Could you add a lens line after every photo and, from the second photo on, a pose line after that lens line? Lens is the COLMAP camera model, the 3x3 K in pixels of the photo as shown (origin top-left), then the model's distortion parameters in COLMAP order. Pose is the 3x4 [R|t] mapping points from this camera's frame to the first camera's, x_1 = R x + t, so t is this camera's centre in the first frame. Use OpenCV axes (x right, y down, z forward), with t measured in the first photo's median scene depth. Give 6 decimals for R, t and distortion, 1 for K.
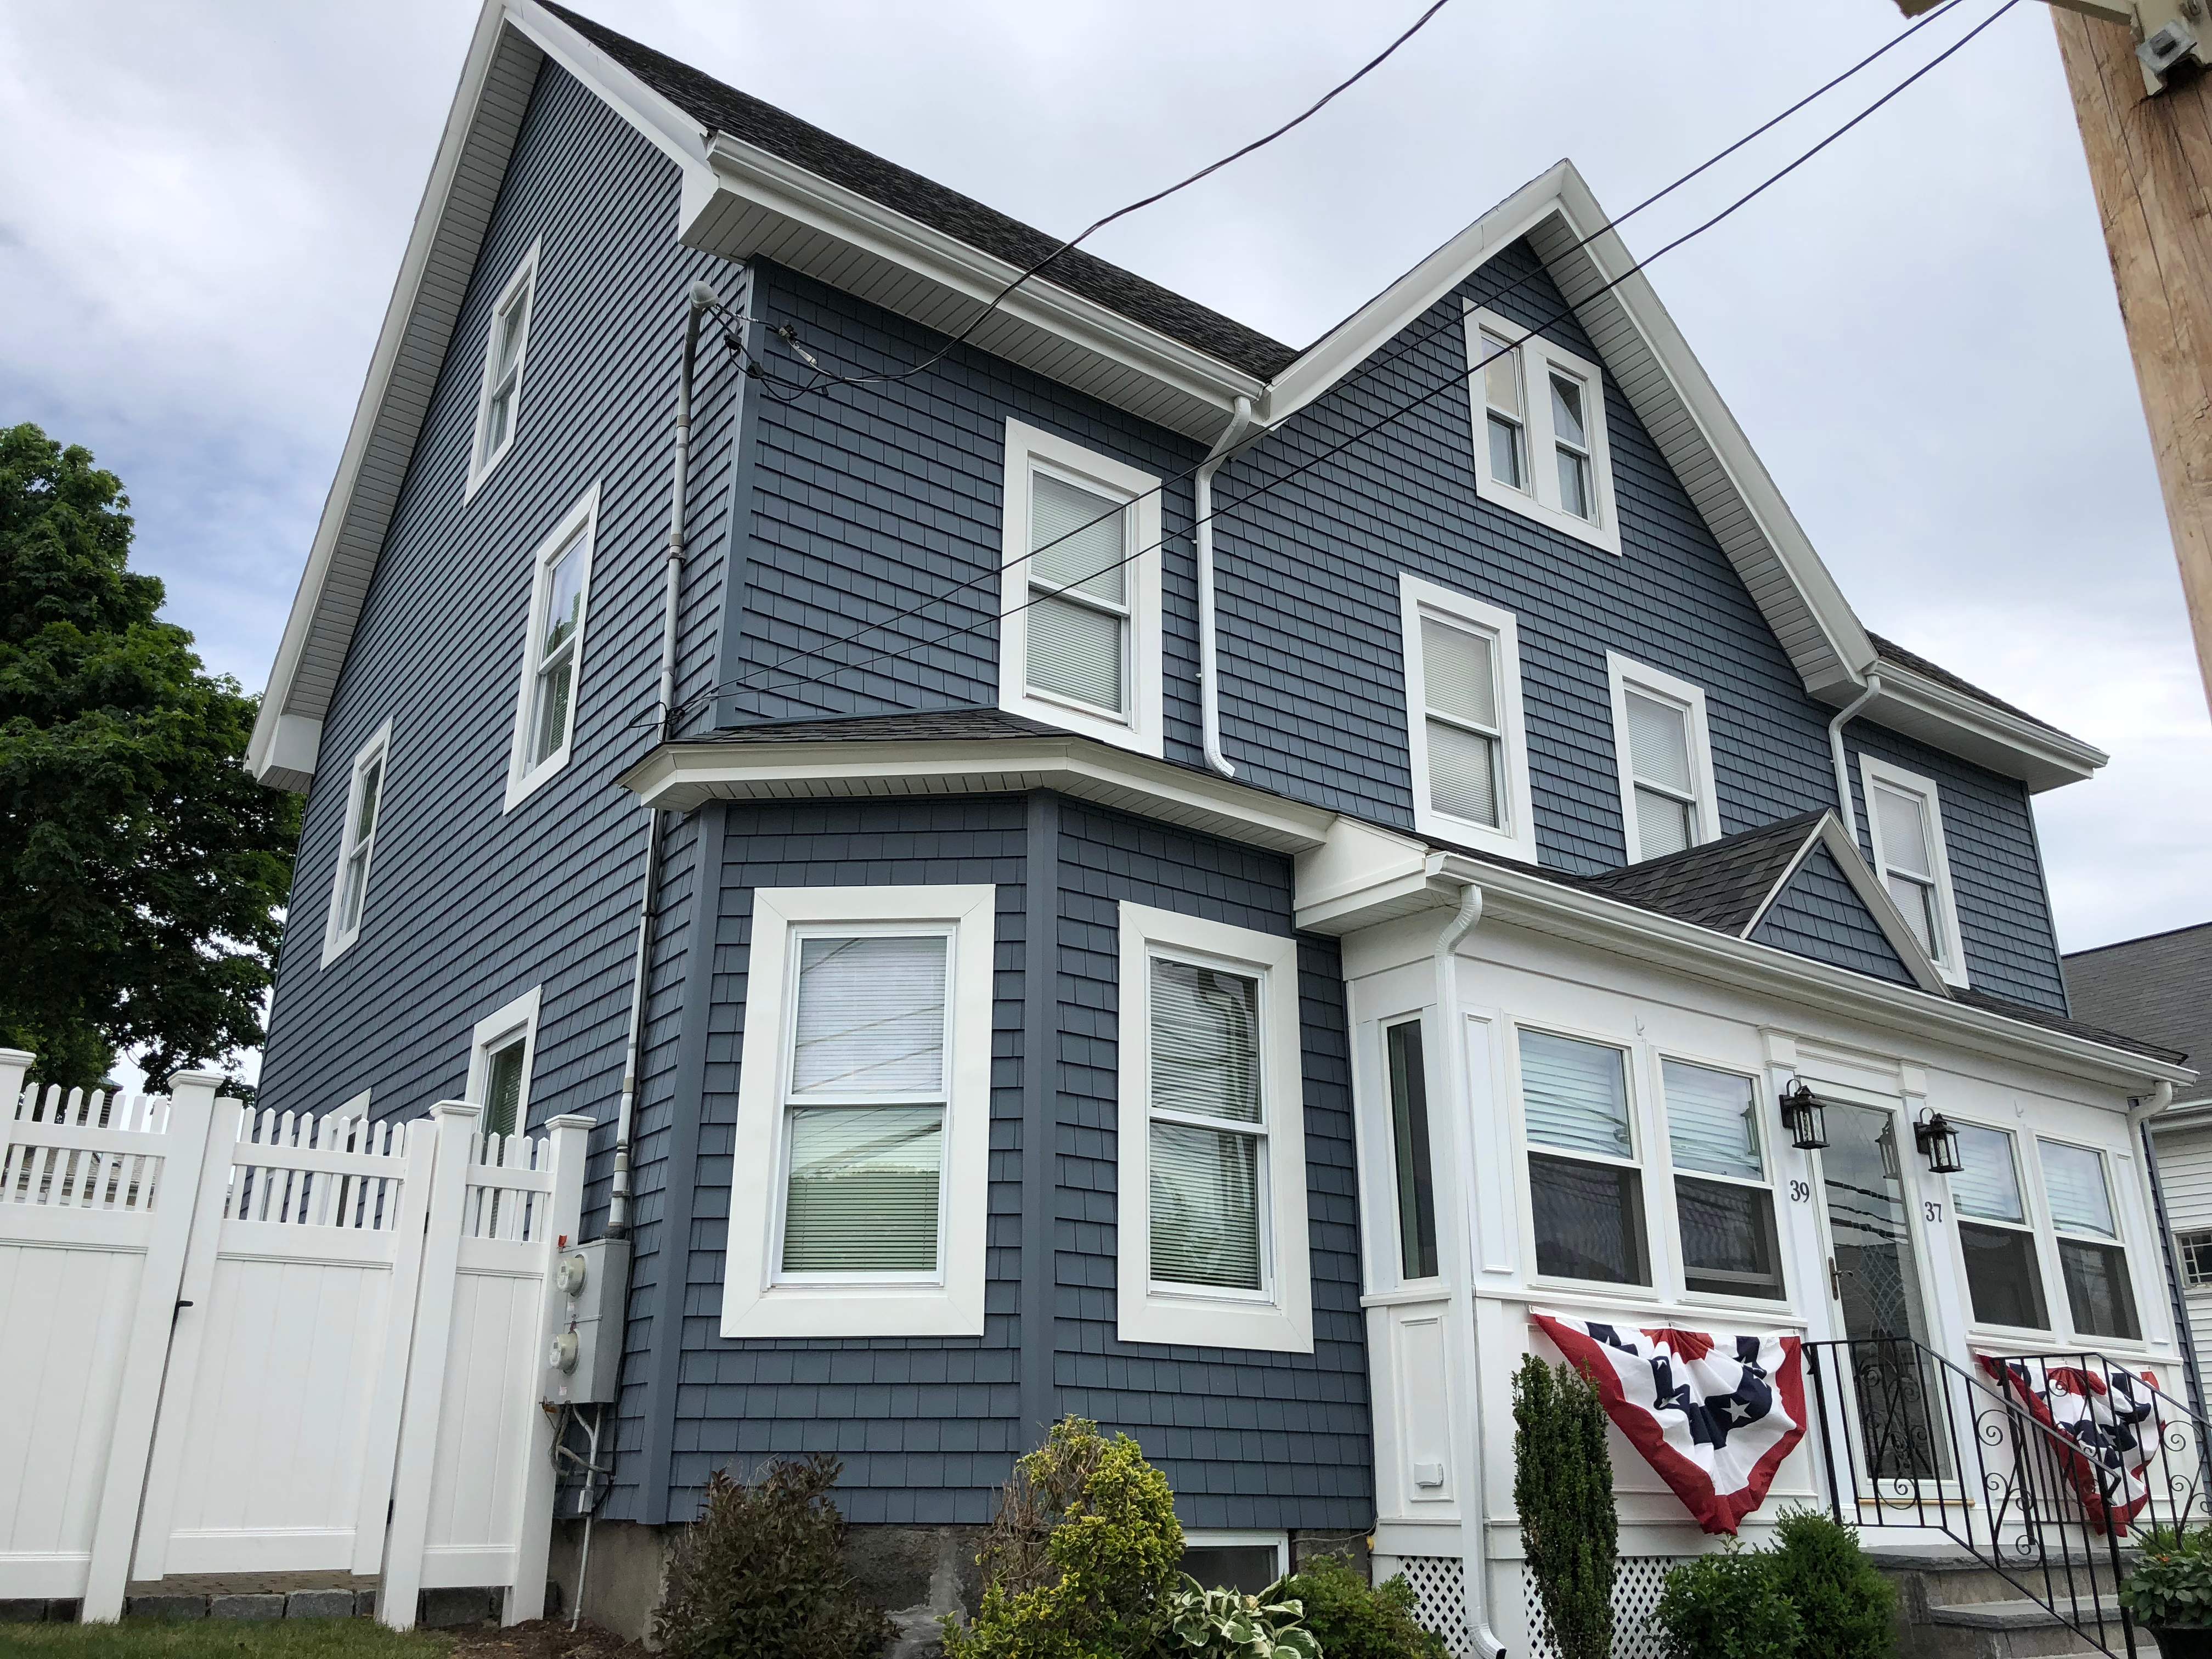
lens RADIAL K [[1817.4, 0, 1089.9], [0, 1817.4, 814.5], [0, 0, 1]] dist [0.058628, -0.041470]
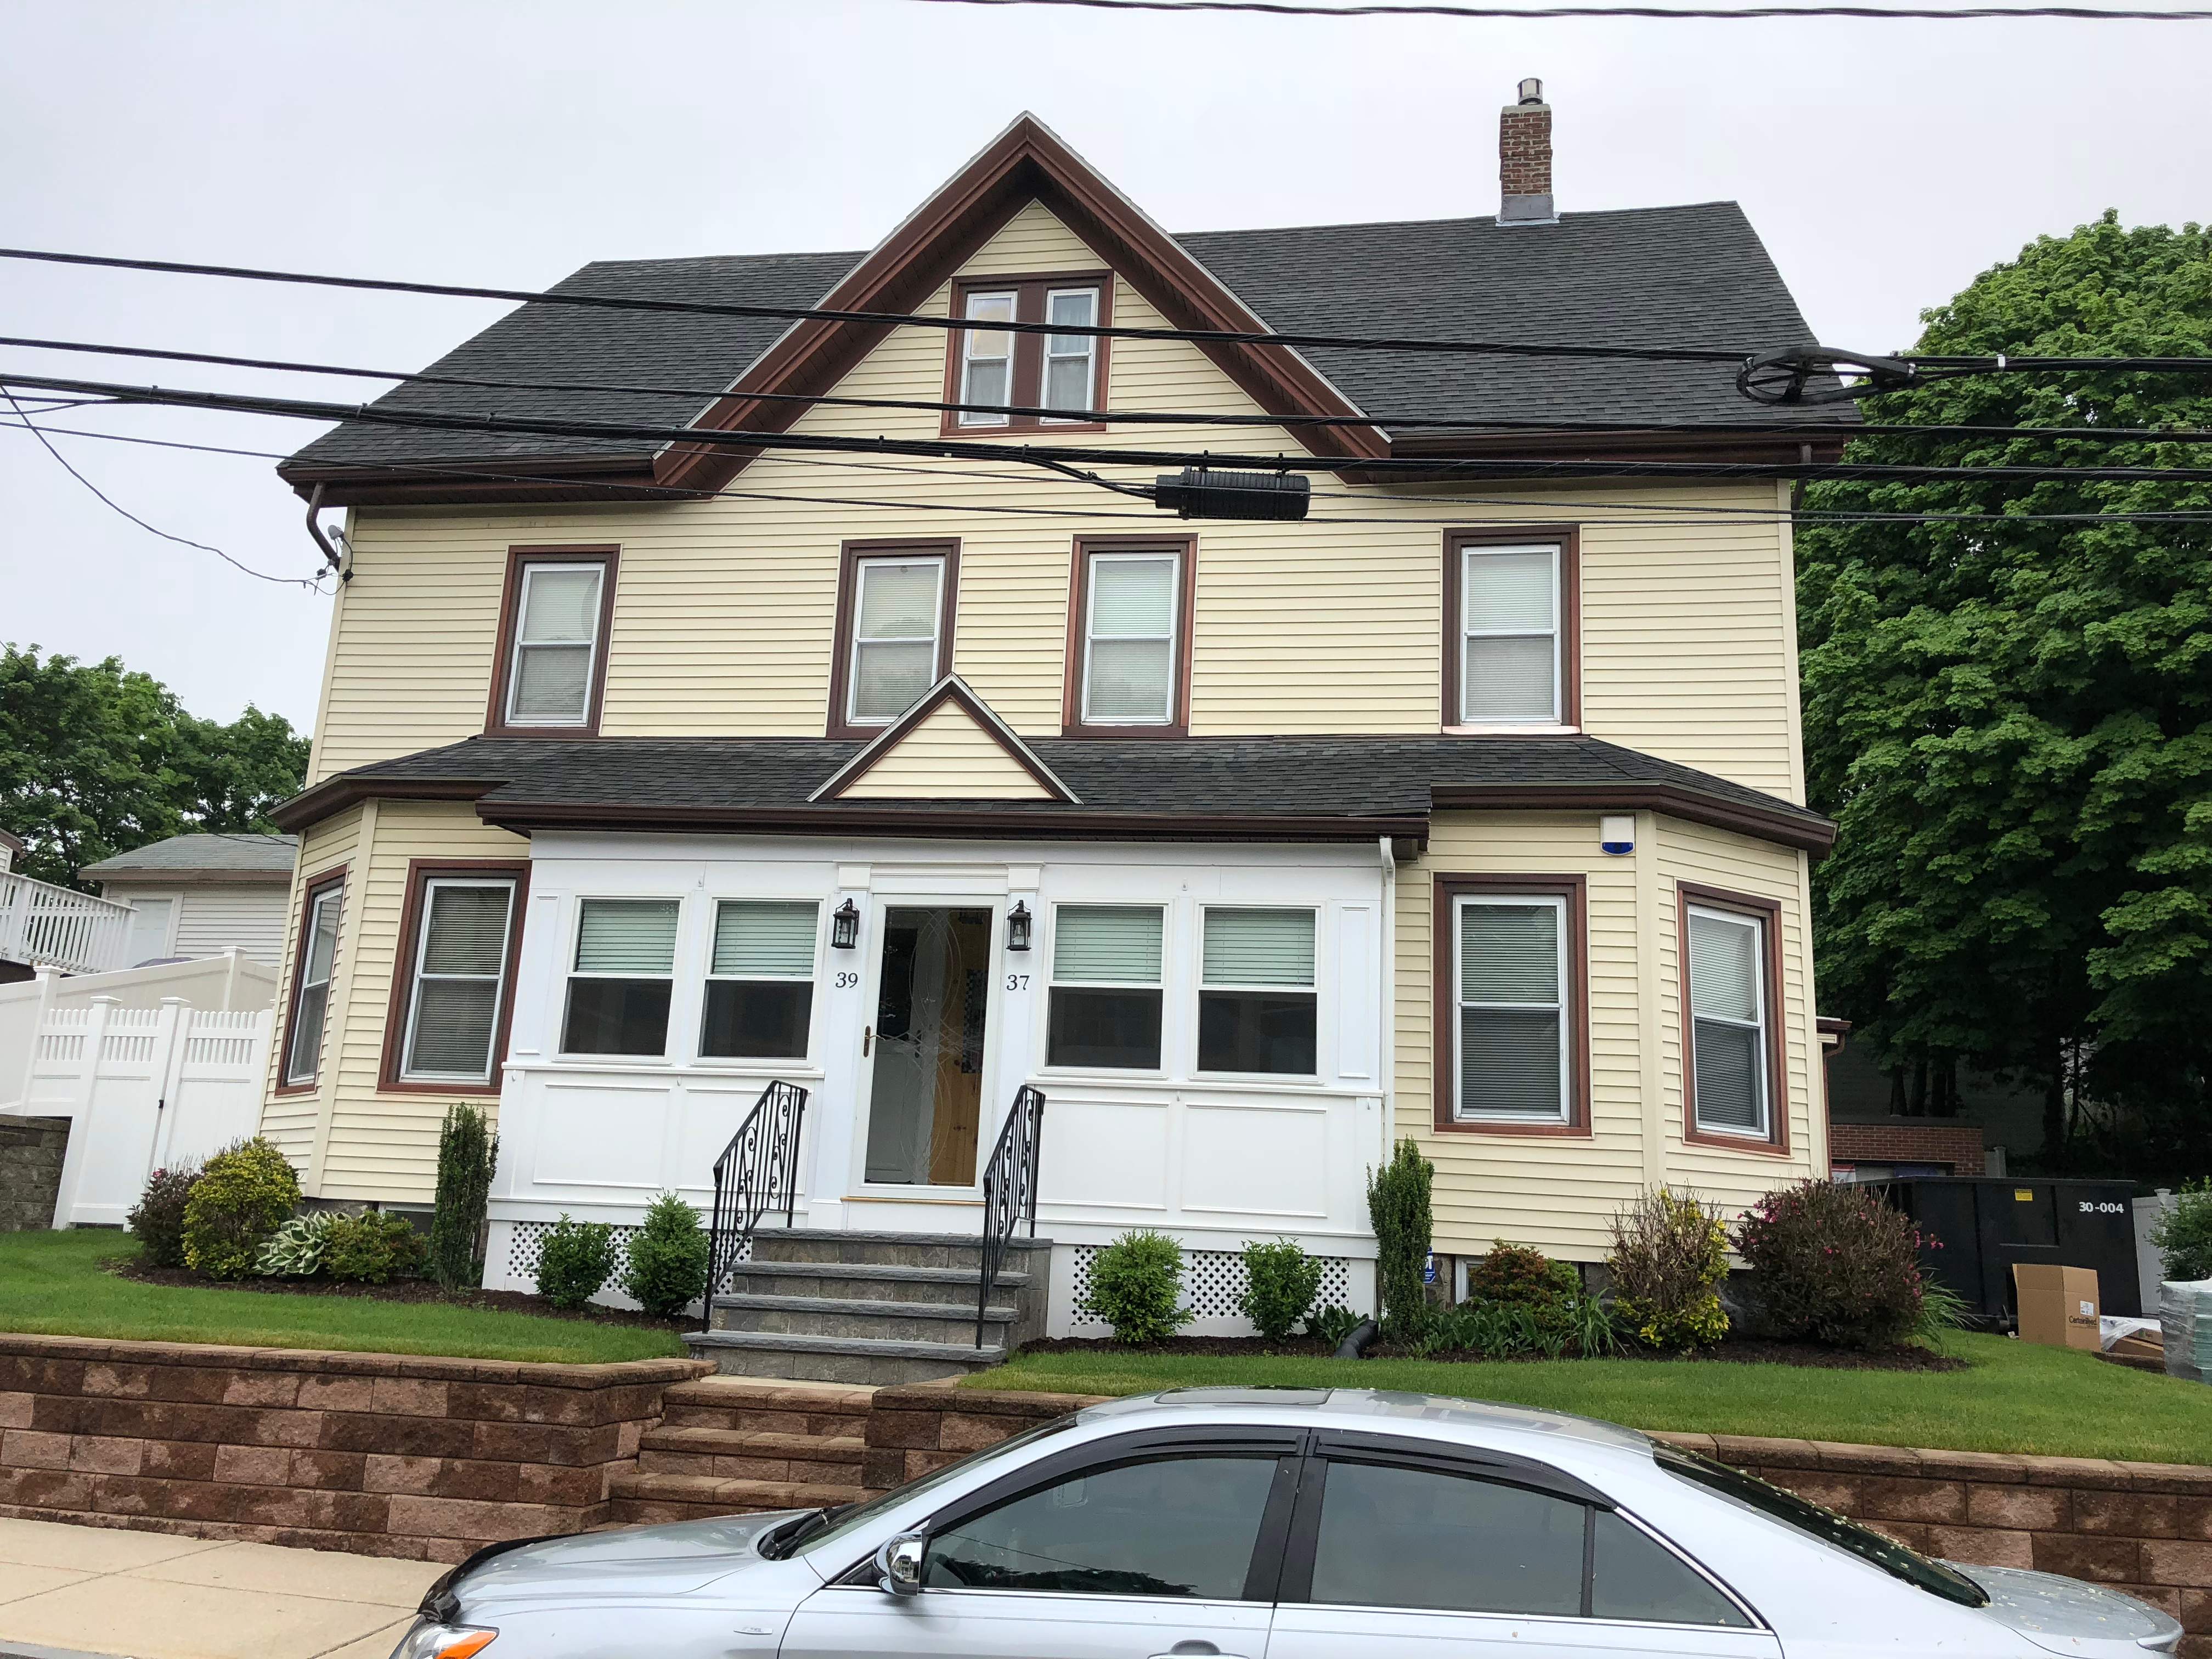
lens RADIAL K [[1817.4, 0, 1093.7], [0, 1817.4, 834.7], [0, 0, 1]] dist [0.058628, -0.041470]
pose [[0.692942, -0.141074, -0.707057, 1.468641], [0.207098, 0.978289, 0.007774, 0.126947], [0.690610, -0.151817, 0.707114, 0.192090]]
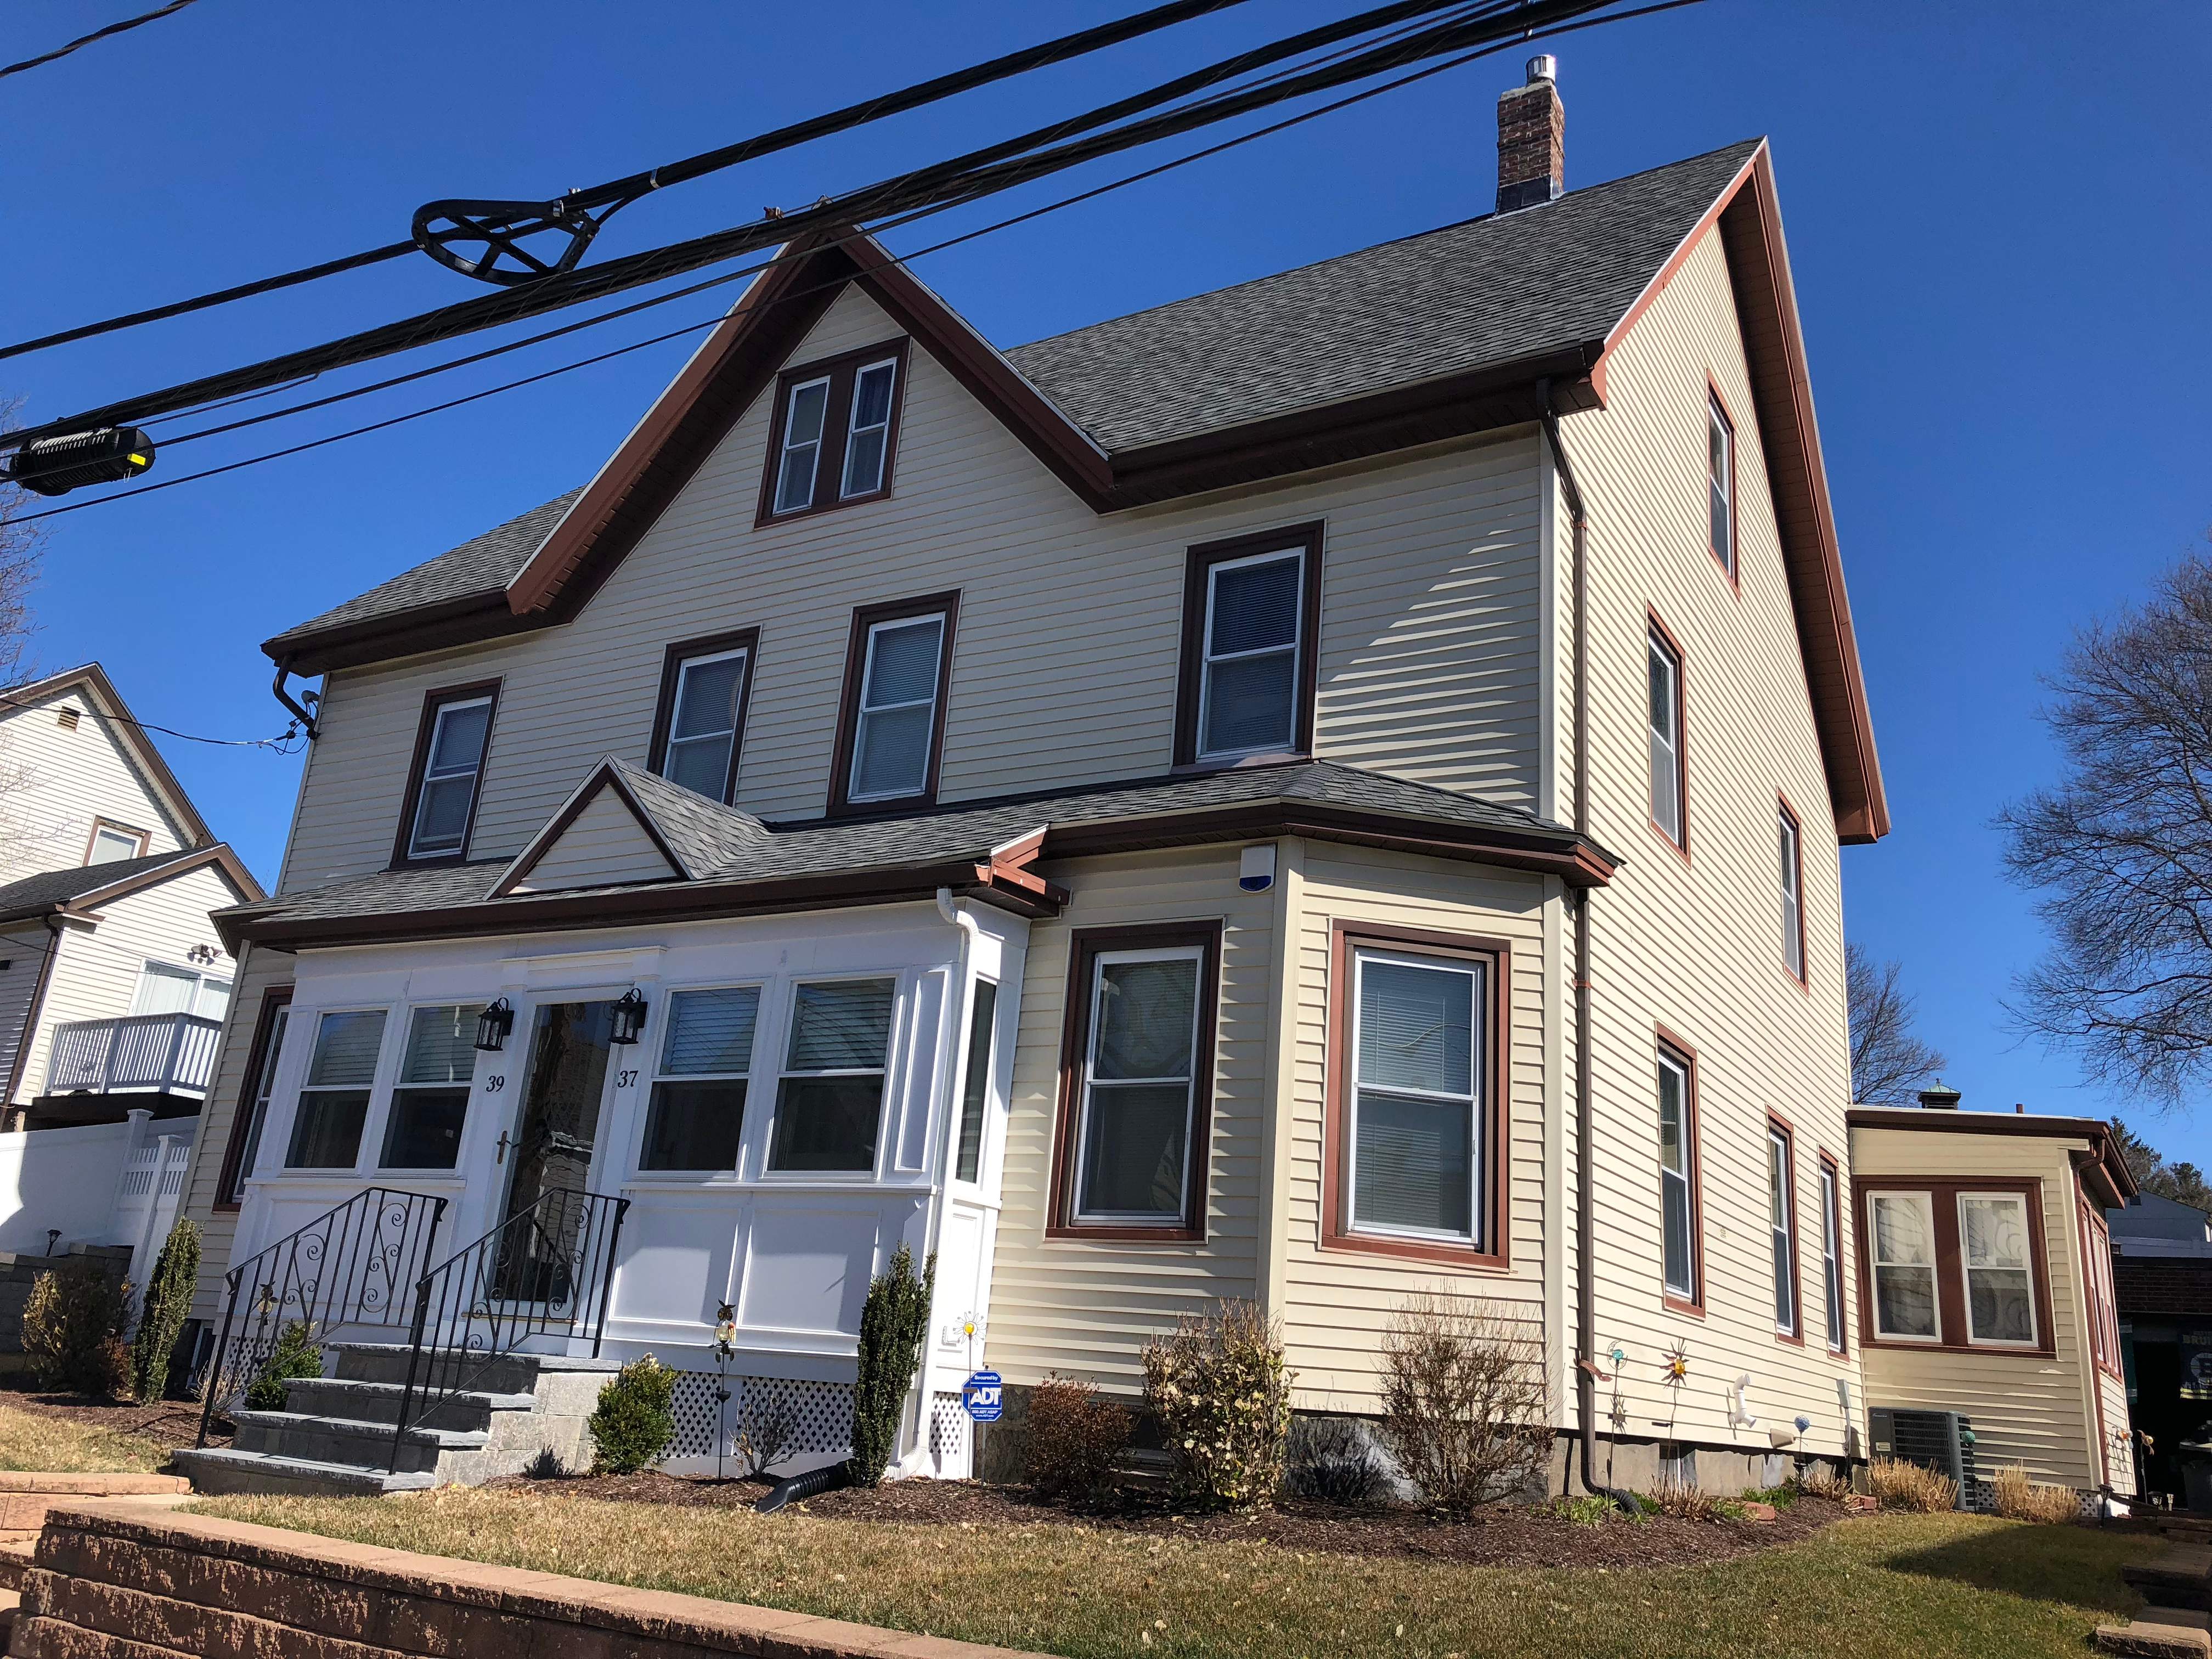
lens RADIAL K [[1817.4, 0, 1094.4], [0, 1817.4, 814.8], [0, 0, 1]] dist [0.058628, -0.041470]
pose [[0.388163, -0.262985, -0.883272, 1.723933], [0.243497, 0.953628, -0.176925, 0.353175], [0.888841, -0.146398, 0.434199, 0.839003]]
